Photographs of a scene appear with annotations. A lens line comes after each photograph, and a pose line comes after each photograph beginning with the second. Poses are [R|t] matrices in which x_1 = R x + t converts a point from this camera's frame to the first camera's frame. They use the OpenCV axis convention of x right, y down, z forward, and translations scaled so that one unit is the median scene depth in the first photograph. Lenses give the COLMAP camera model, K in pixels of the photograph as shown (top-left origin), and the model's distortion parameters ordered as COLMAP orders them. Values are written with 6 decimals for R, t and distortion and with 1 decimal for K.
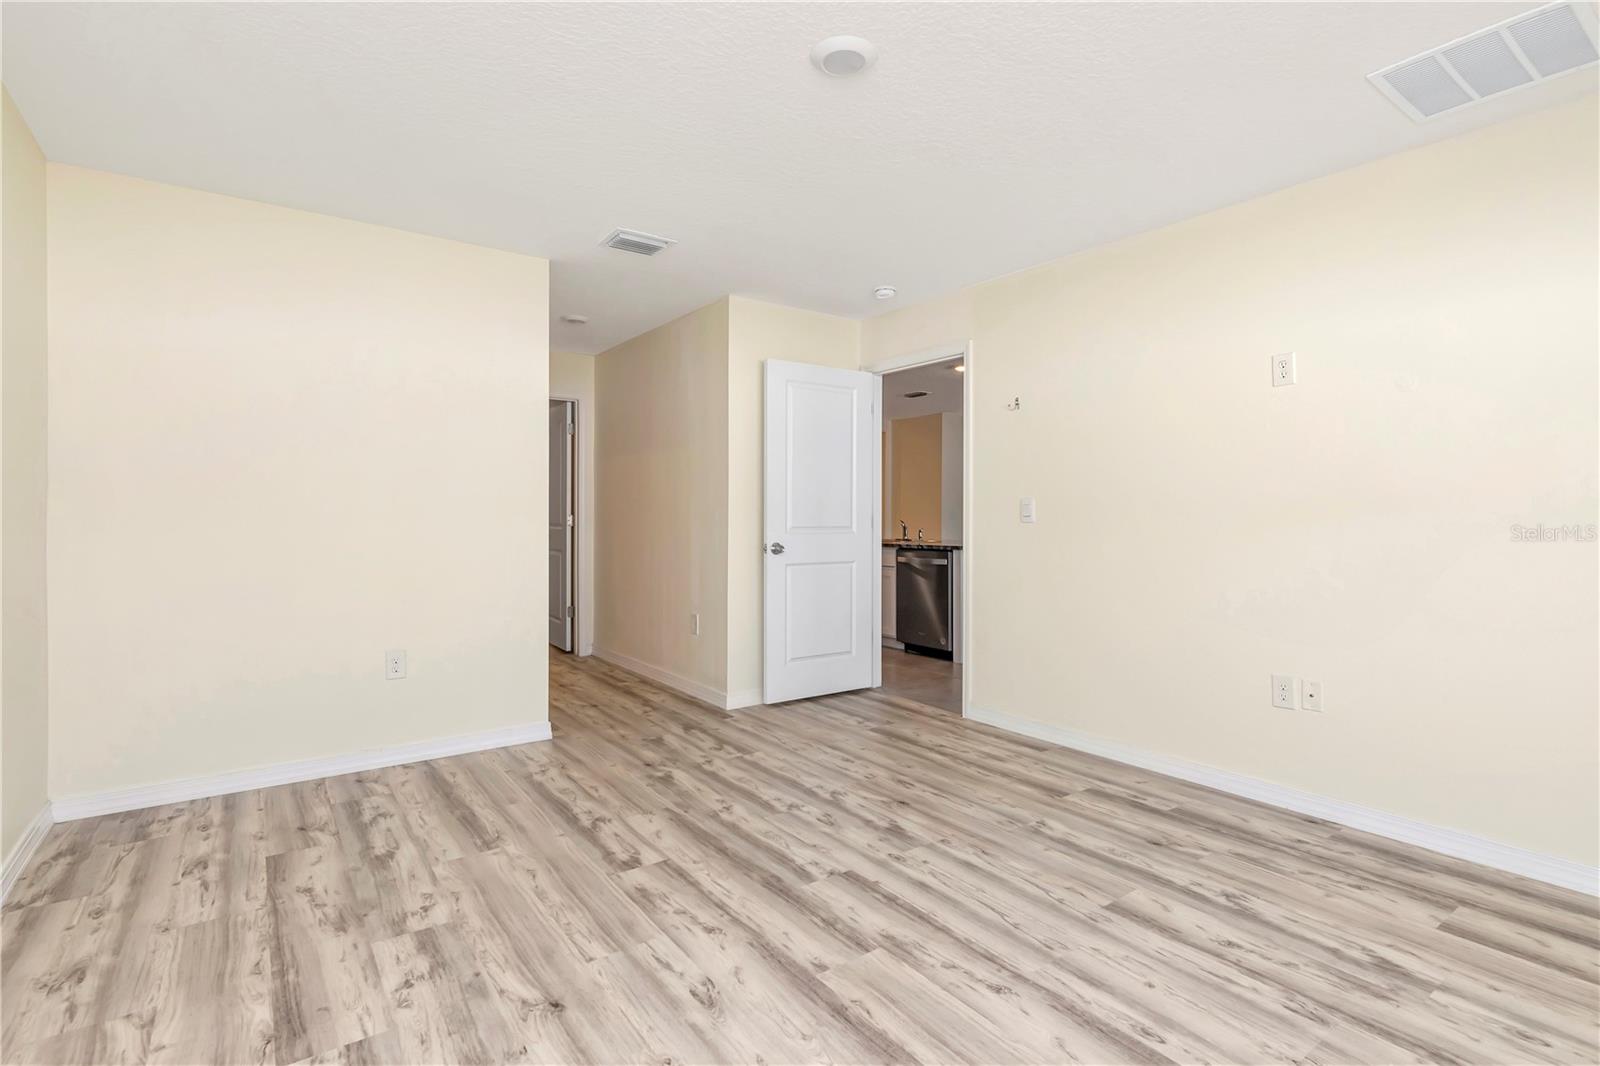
lens RADIAL K [[768.5, 0, 797.5], [0, 768.5, 514.5], [0, 0, 1]] dist [-0.002610, -0.000635]
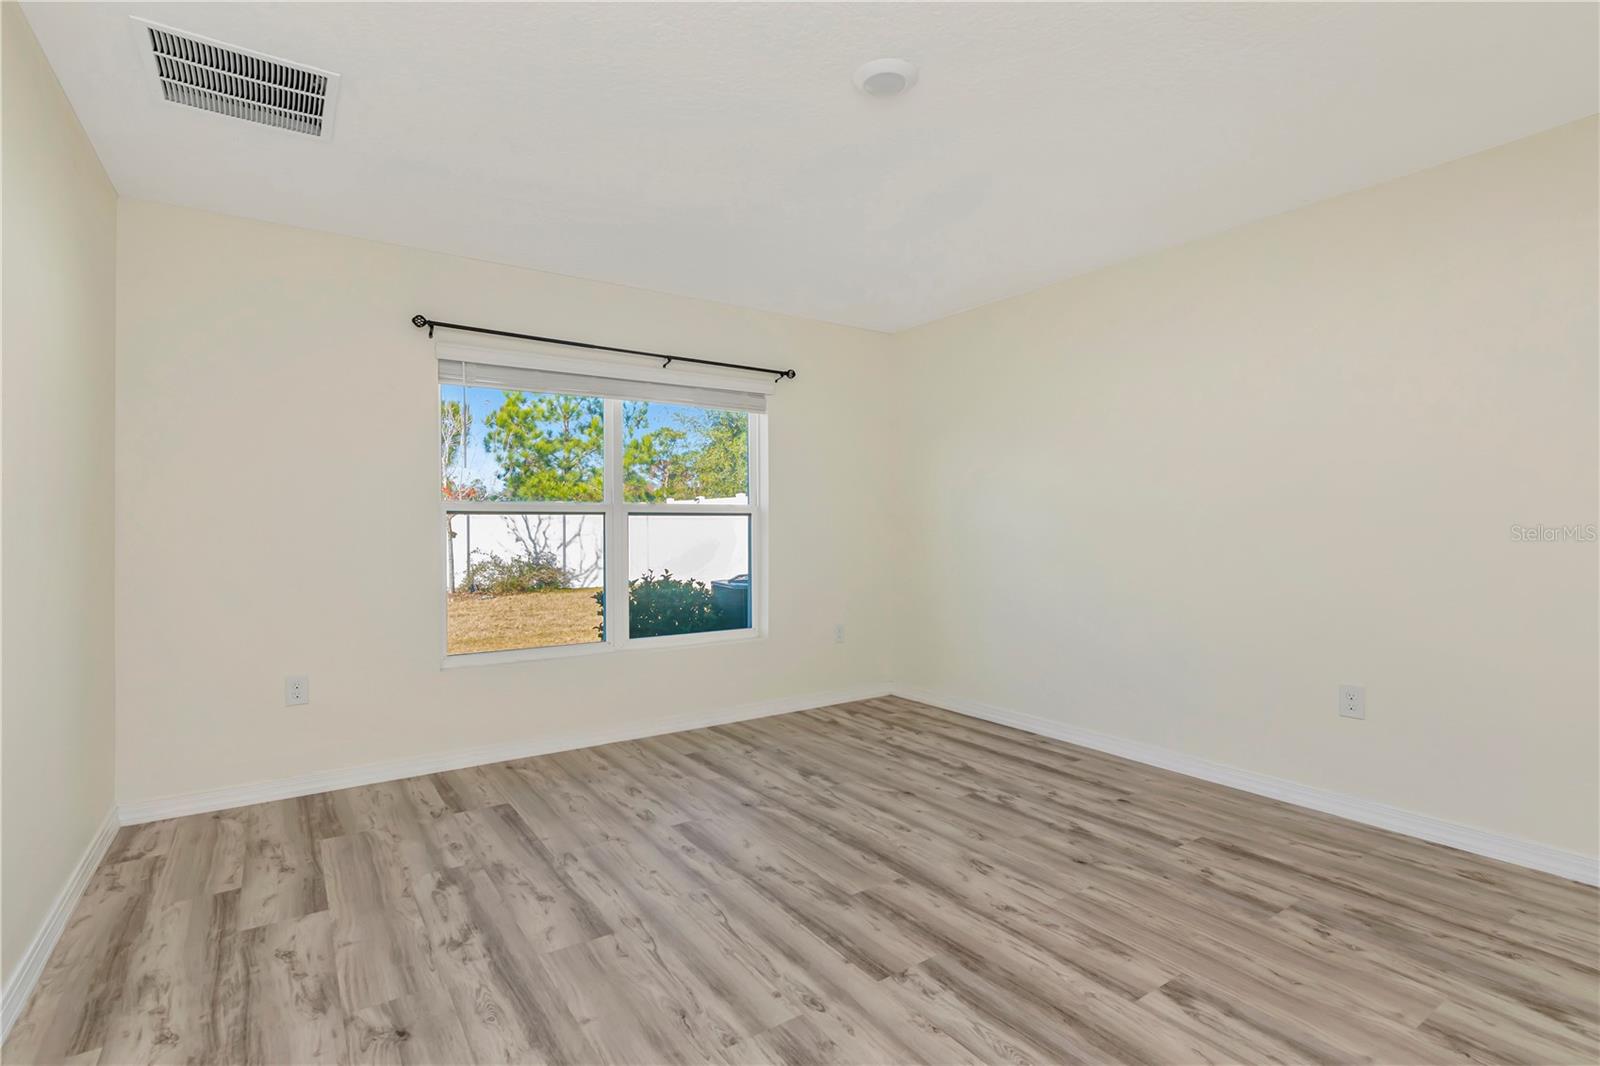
lens RADIAL K [[768.5, 0, 797.5], [0, 768.5, 514.5], [0, 0, 1]] dist [-0.002610, -0.000635]
pose [[-0.999724, 0.000706, 0.023476, 0.128172], [0.000363, 0.999893, -0.014636, 0.005083], [-0.023484, -0.014623, -0.999617, 1.721192]]
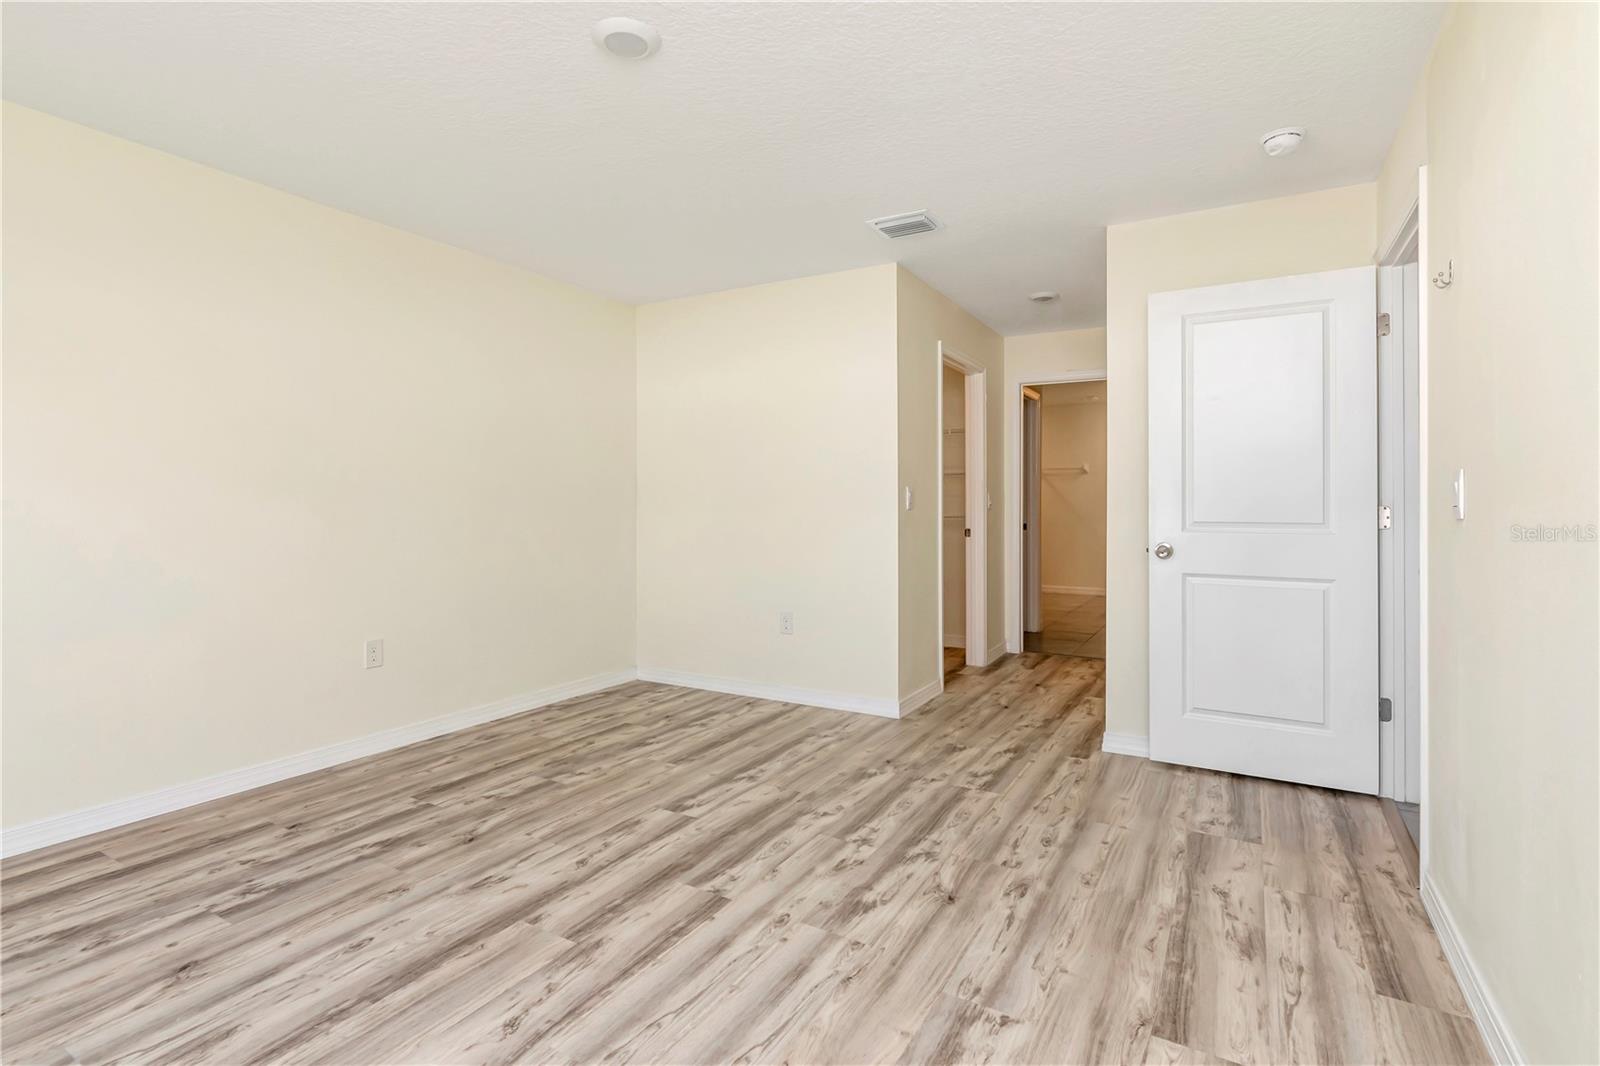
lens RADIAL K [[768.5, 0, 797.5], [0, 768.5, 514.5], [0, 0, 1]] dist [-0.002610, -0.000635]
pose [[0.405025, 0.010286, -0.914248, 0.890271], [0.000314, 0.999935, 0.011390, 0.000183], [0.914305, -0.004900, 0.404996, 0.684196]]
